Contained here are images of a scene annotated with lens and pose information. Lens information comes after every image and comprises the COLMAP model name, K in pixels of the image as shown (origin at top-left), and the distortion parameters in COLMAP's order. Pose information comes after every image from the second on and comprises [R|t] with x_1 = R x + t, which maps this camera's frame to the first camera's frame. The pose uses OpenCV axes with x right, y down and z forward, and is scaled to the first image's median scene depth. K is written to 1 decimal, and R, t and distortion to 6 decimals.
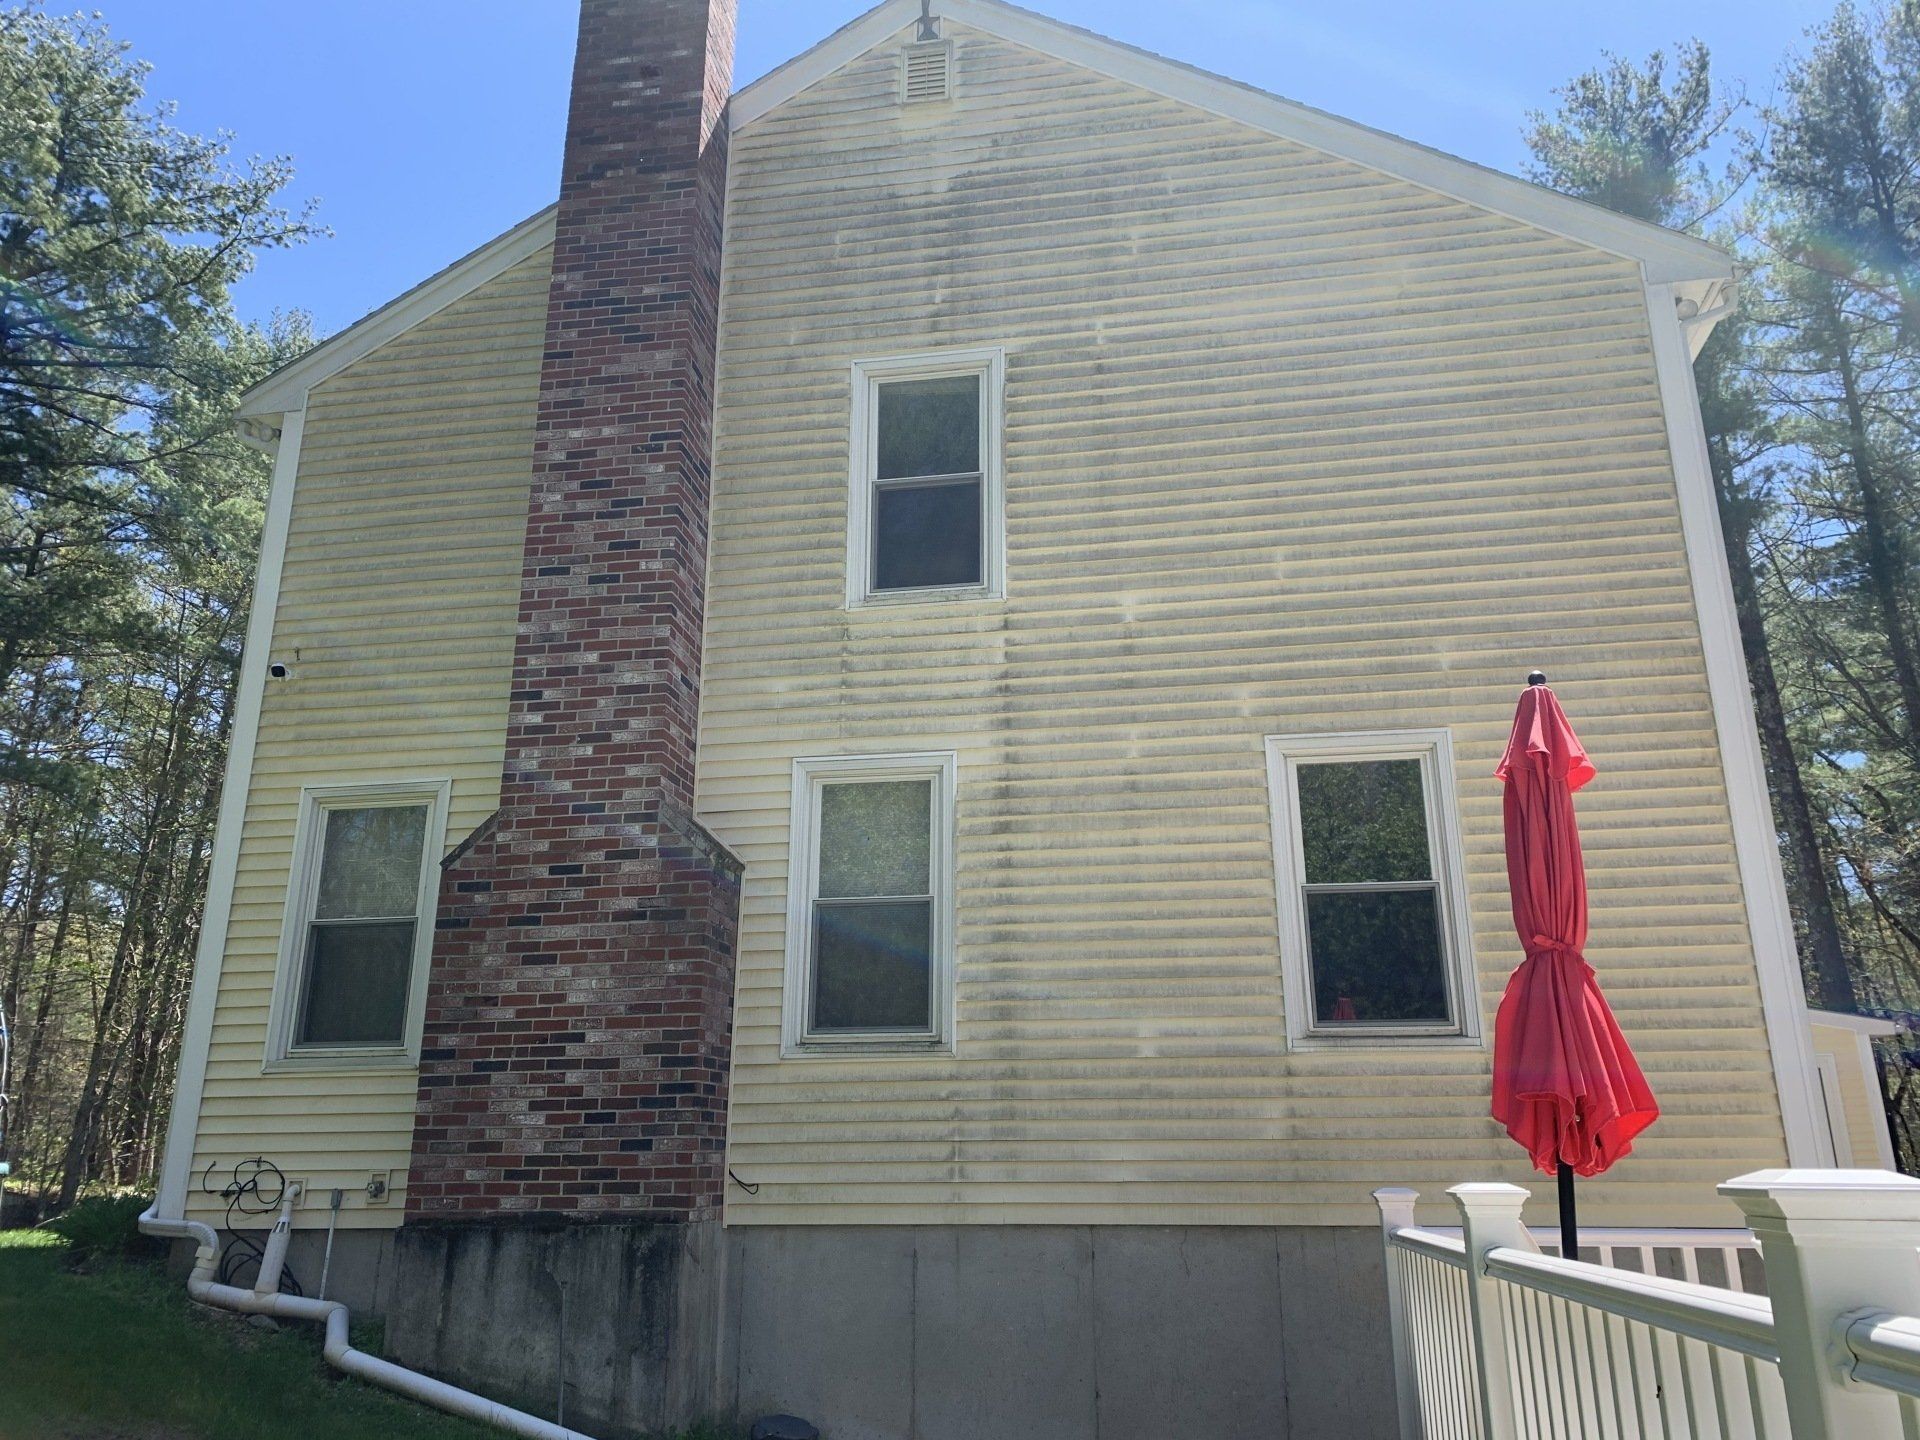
lens RADIAL K [[1526.2, 0, 957.8], [0, 1526.2, 730.9], [0, 0, 1]] dist [0.001602, -0.009617]
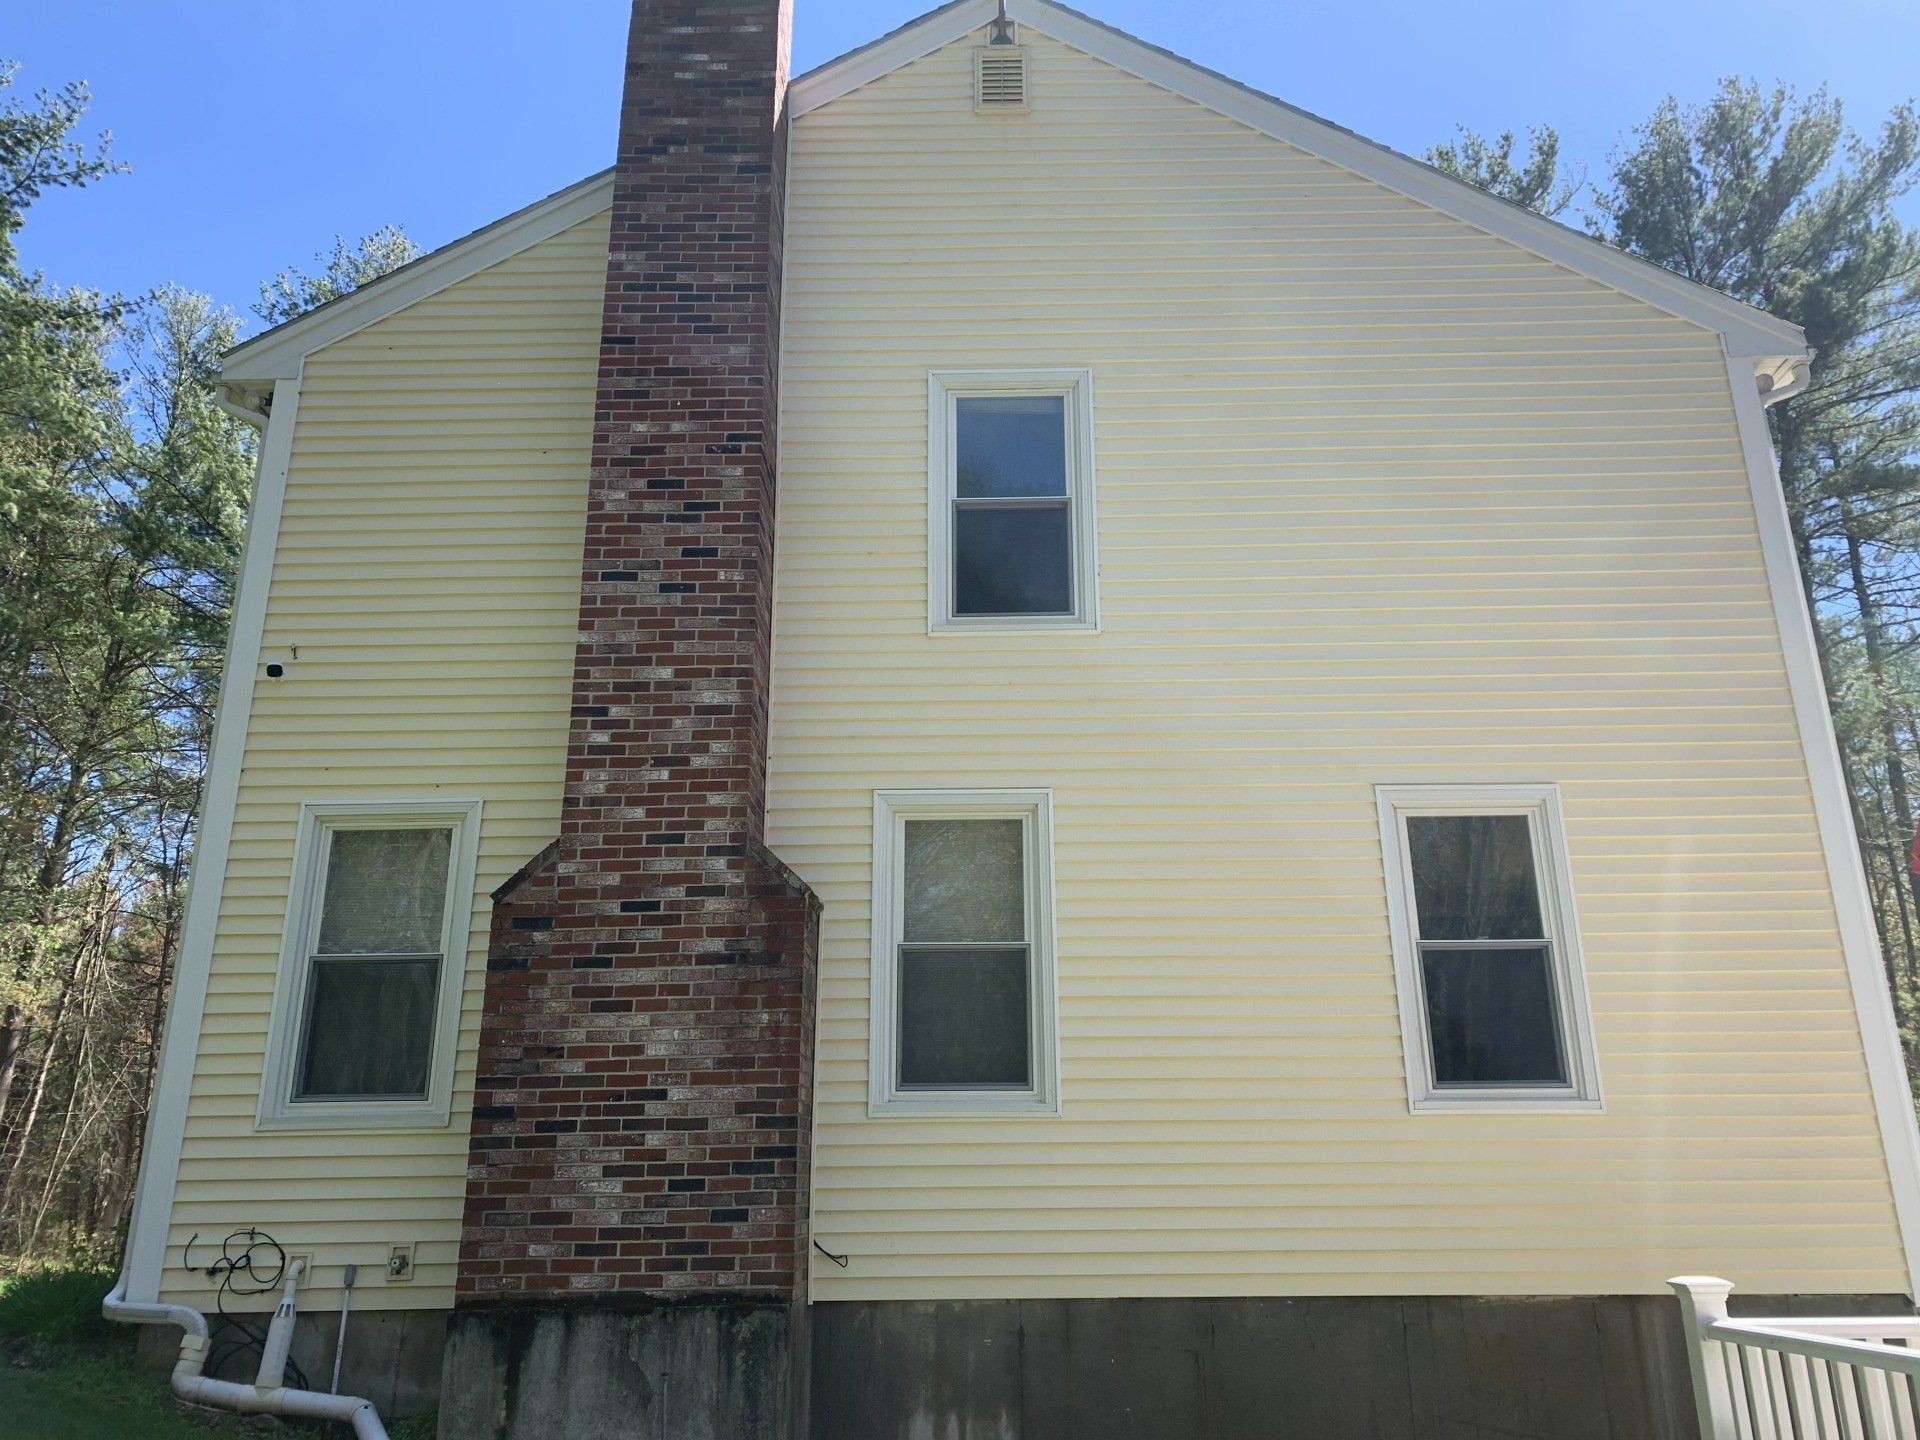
lens RADIAL K [[1531.2, 0, 962.3], [0, 1531.2, 720.1], [0, 0, 1]] dist [0.011517, -0.017363]
pose [[0.987625, 0.042263, 0.151030, -0.204555], [-0.039093, 0.998950, -0.023895, -0.005028], [-0.151881, 0.017696, 0.988240, 0.069548]]
